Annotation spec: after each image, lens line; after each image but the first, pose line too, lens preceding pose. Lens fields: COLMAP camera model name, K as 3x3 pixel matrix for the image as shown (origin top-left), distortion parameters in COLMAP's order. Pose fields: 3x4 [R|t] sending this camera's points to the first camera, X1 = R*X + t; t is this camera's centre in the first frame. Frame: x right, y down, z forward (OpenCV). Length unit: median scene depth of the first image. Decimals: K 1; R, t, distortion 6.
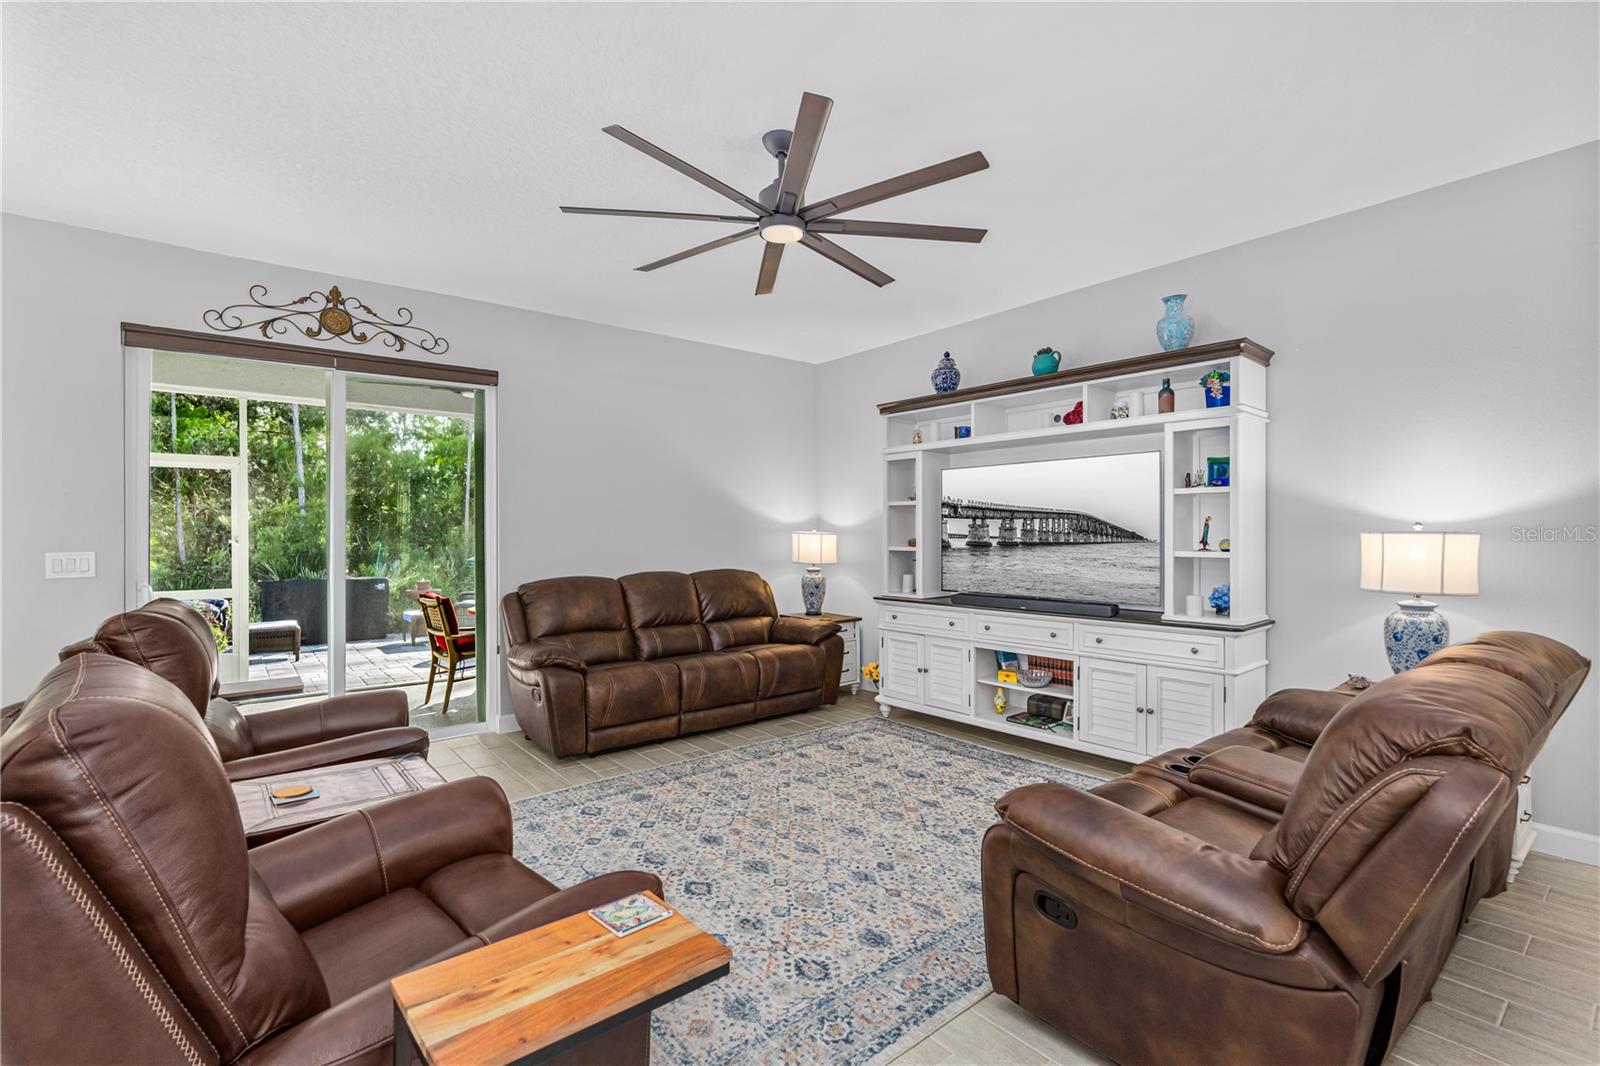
lens RADIAL K [[719.9, 0, 800.0], [0, 719.9, 533.0], [0, 0, 1]] dist [-0.000083, 0.000081]
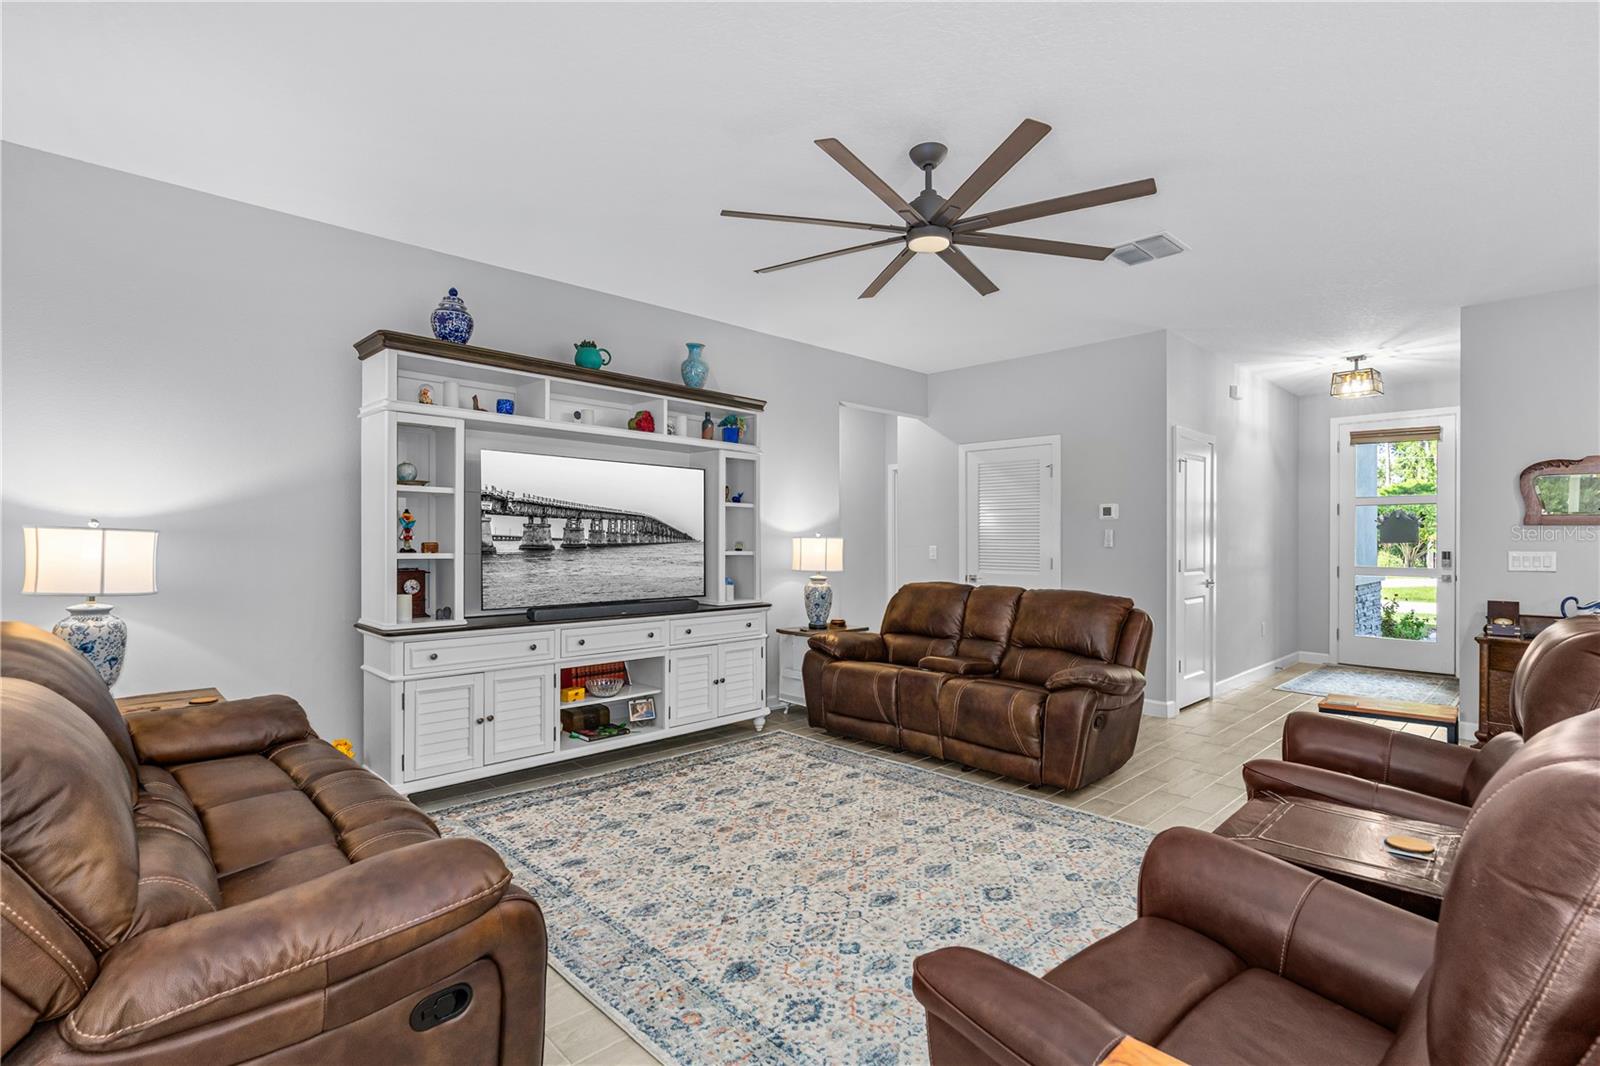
lens RADIAL K [[778.6, 0, 800.0], [0, 778.6, 533.0], [0, 0, 1]] dist [-0.020666, -0.000144]
pose [[-0.081154, -0.002460, 0.996699, -0.716059], [-0.004970, 0.999986, 0.002063, -0.004993], [-0.996689, -0.004786, -0.081165, 0.820640]]
